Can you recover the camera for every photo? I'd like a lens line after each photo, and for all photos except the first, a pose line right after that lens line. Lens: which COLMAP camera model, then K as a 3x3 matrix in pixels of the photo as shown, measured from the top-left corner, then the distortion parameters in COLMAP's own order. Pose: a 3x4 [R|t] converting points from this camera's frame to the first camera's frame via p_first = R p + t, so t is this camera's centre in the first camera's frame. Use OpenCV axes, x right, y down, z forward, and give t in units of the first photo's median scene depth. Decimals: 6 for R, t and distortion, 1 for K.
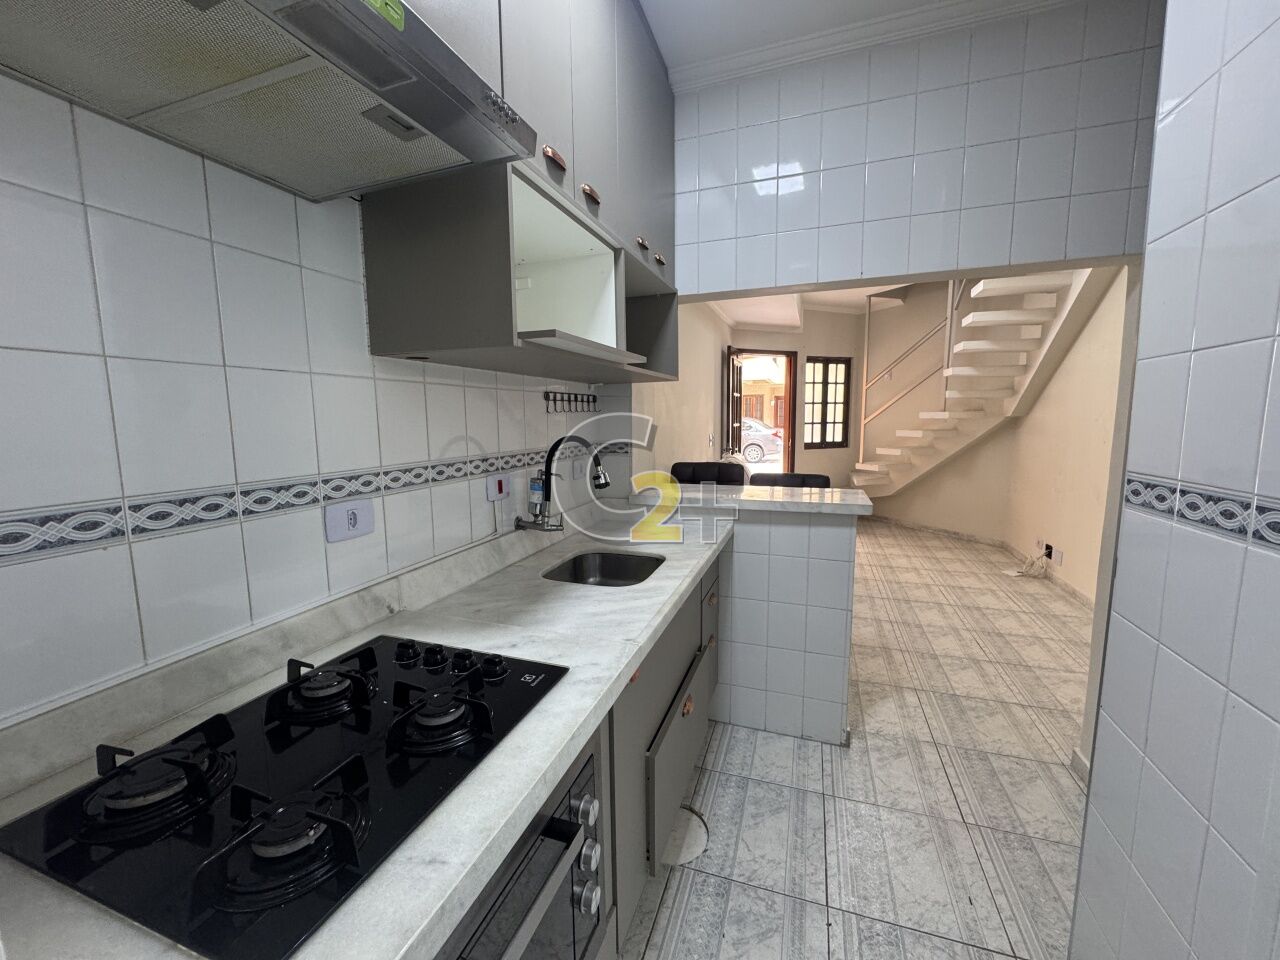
lens RADIAL K [[511.7, 0, 638.9], [0, 511.7, 478.6], [0, 0, 1]] dist [-0.003025, 0.000545]
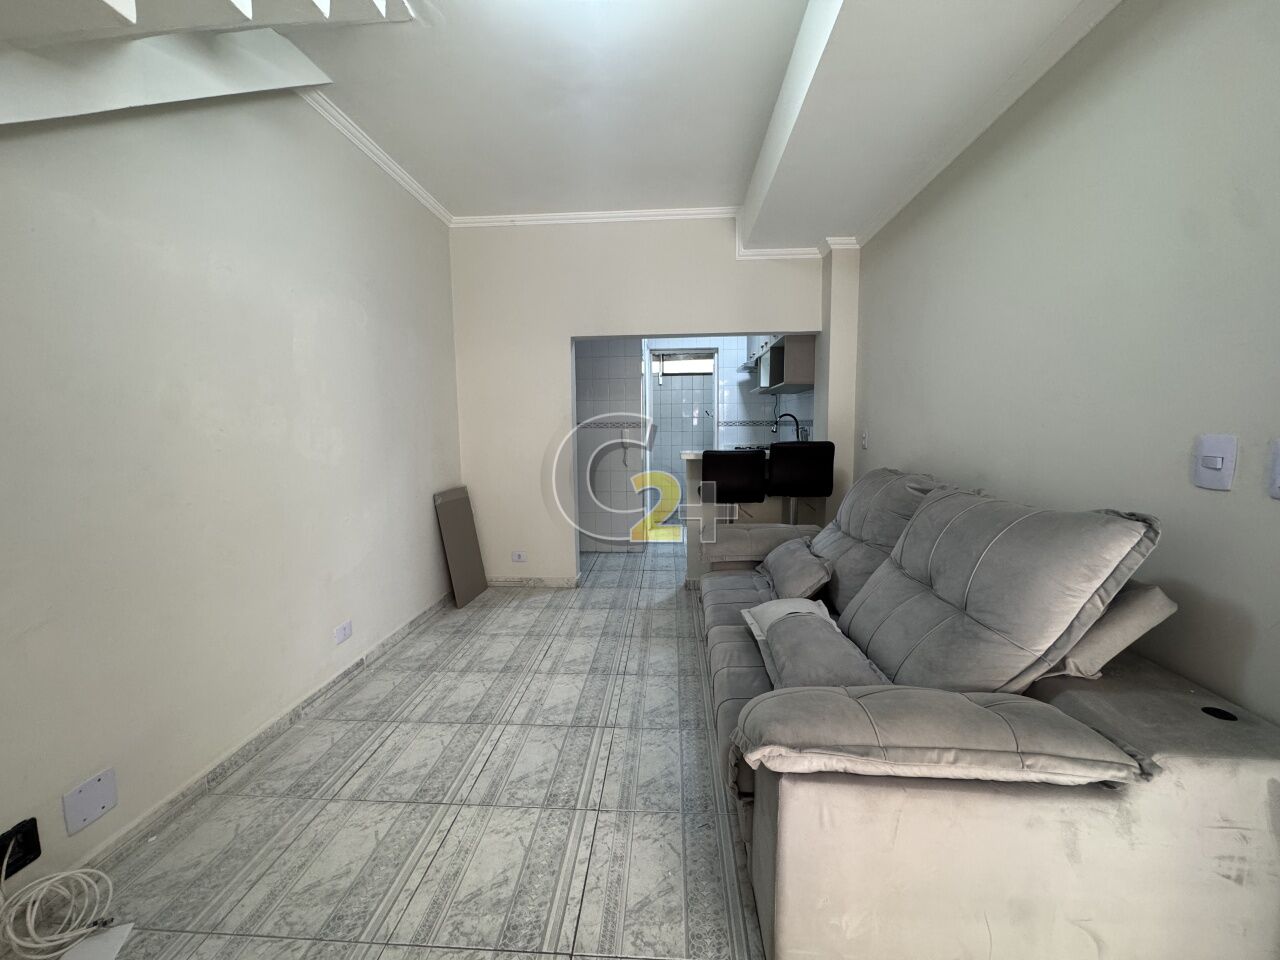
lens RADIAL K [[511.7, 0, 638.9], [0, 511.7, 478.6], [0, 0, 1]] dist [-0.003025, 0.000545]
pose [[-0.964351, 0.048645, -0.260118, 1.355789], [-0.011185, 0.974588, 0.223727, -0.346057], [0.264391, 0.218660, -0.939300, 3.416992]]
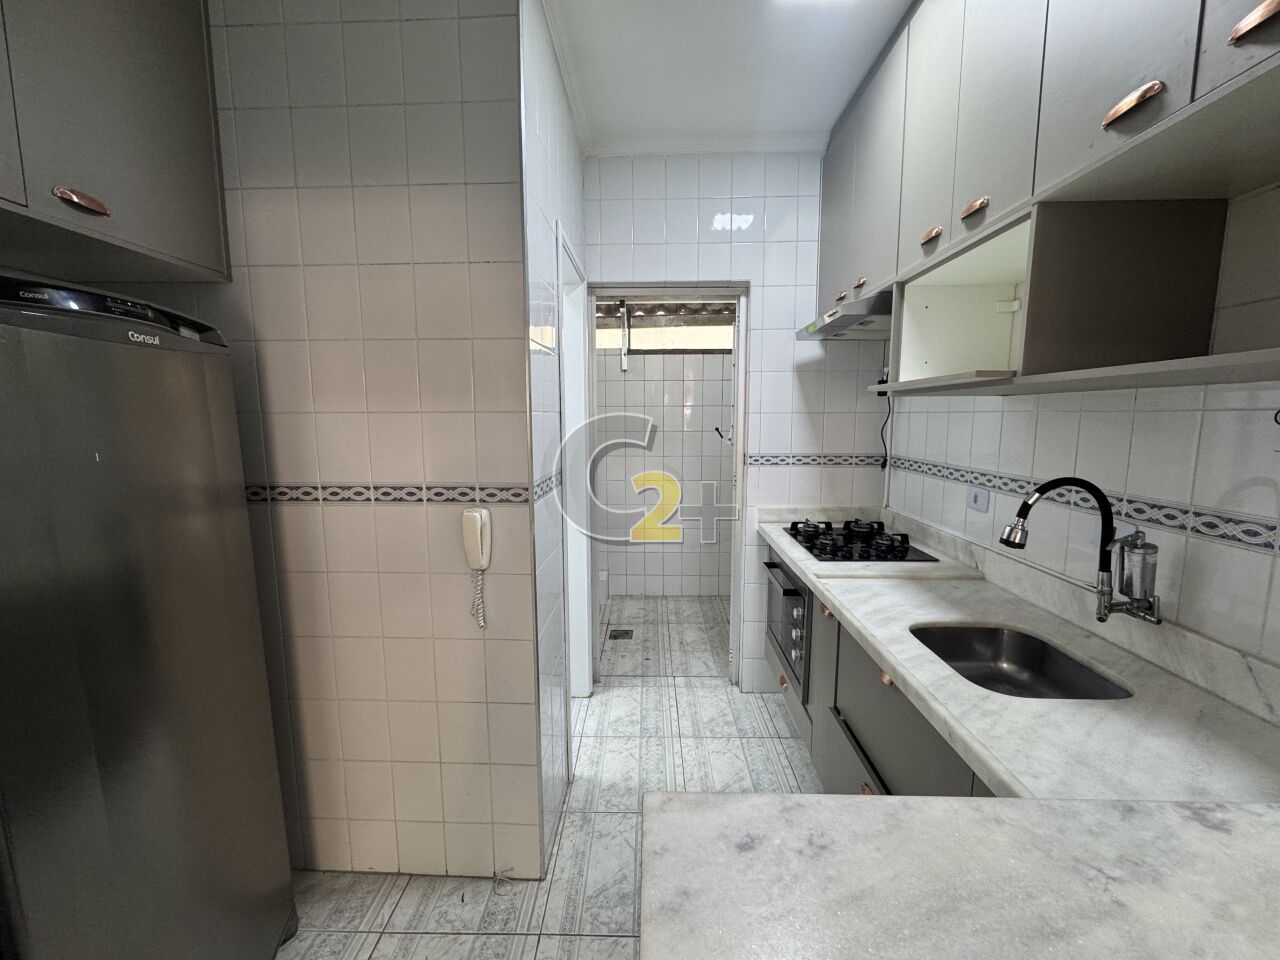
lens RADIAL K [[511.7, 0, 638.9], [0, 511.7, 478.6], [0, 0, 1]] dist [-0.003025, 0.000545]
pose [[-0.954392, 0.048076, -0.294662, 0.639098], [-0.025311, 0.970368, 0.240303, -0.234447], [0.297483, 0.236801, -0.924894, 1.459215]]
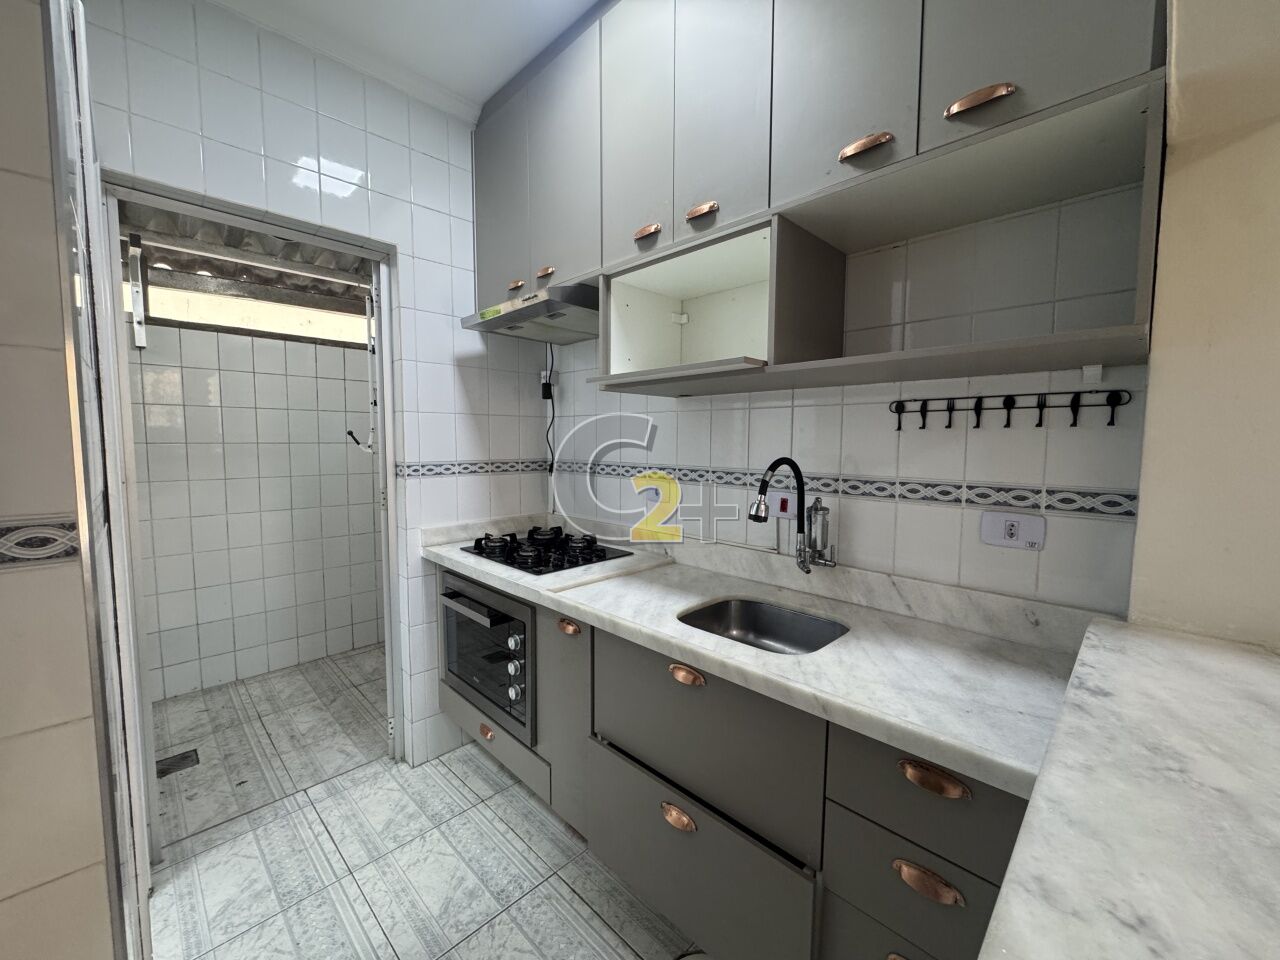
lens RADIAL K [[511.7, 0, 638.9], [0, 511.7, 478.6], [0, 0, 1]] dist [-0.003025, 0.000545]
pose [[-0.435659, 0.074932, -0.896988, 0.723958], [-0.112121, 0.984250, 0.136677, -0.136486], [0.893102, 0.160116, -0.420396, 1.131993]]
